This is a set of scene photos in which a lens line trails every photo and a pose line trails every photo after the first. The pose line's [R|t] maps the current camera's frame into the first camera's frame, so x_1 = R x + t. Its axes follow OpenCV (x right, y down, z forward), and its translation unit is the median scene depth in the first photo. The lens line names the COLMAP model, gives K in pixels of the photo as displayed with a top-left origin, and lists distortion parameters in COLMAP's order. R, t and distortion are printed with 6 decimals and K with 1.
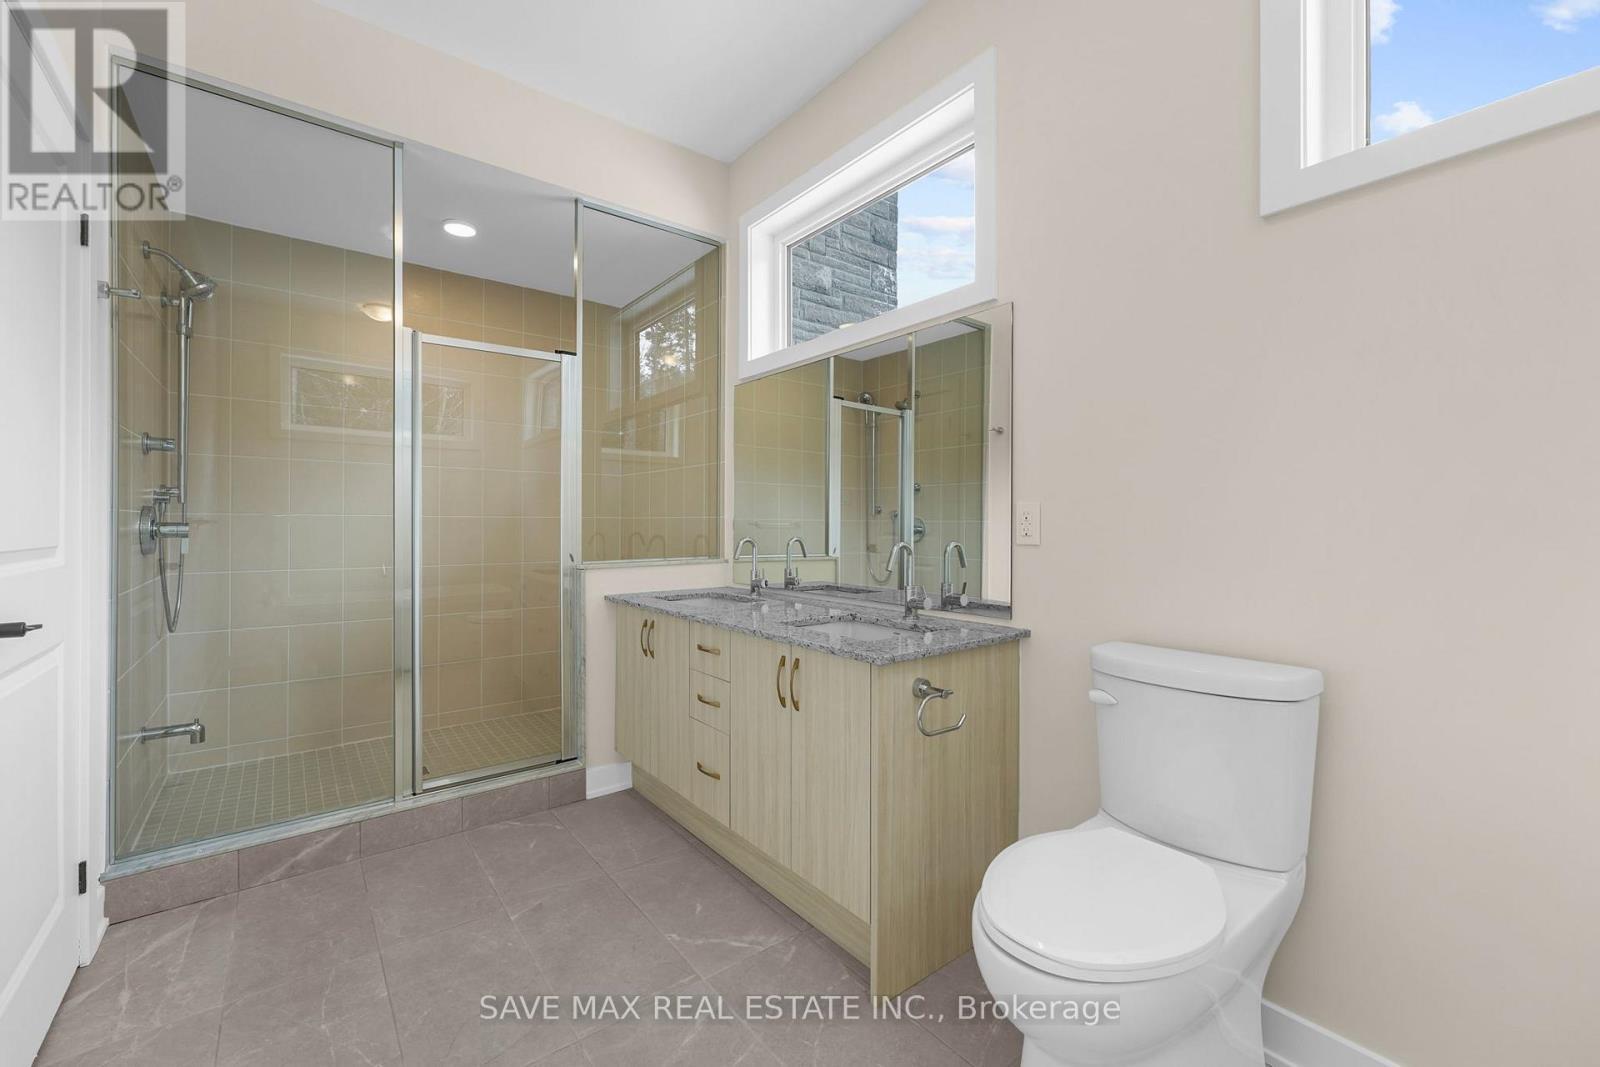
lens RADIAL K [[660.4, 0, 797.6], [0, 660.4, 525.8], [0, 0, 1]] dist [-0.002251, -0.000015]
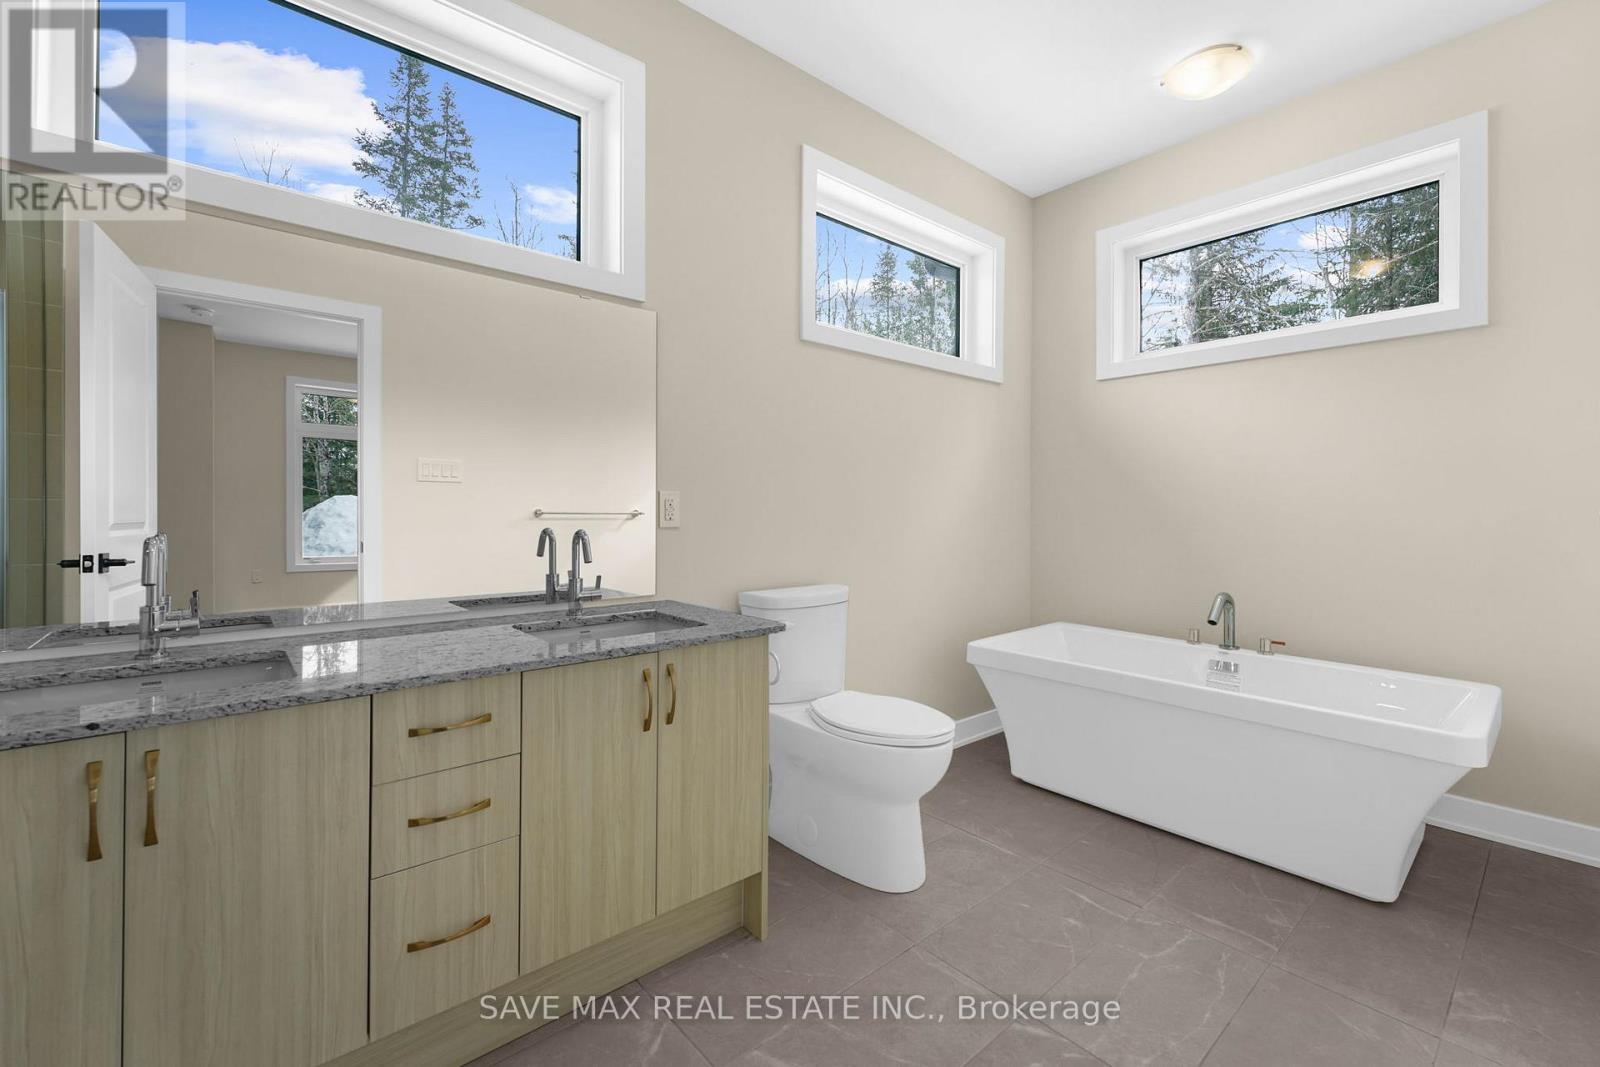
lens RADIAL K [[660.4, 0, 797.6], [0, 660.4, 525.8], [0, 0, 1]] dist [-0.002251, -0.000015]
pose [[-0.044220, -0.024001, 0.998733, -0.785217], [-0.007867, 0.999689, 0.023675, -0.003487], [-0.998991, -0.006810, -0.044395, 0.786796]]
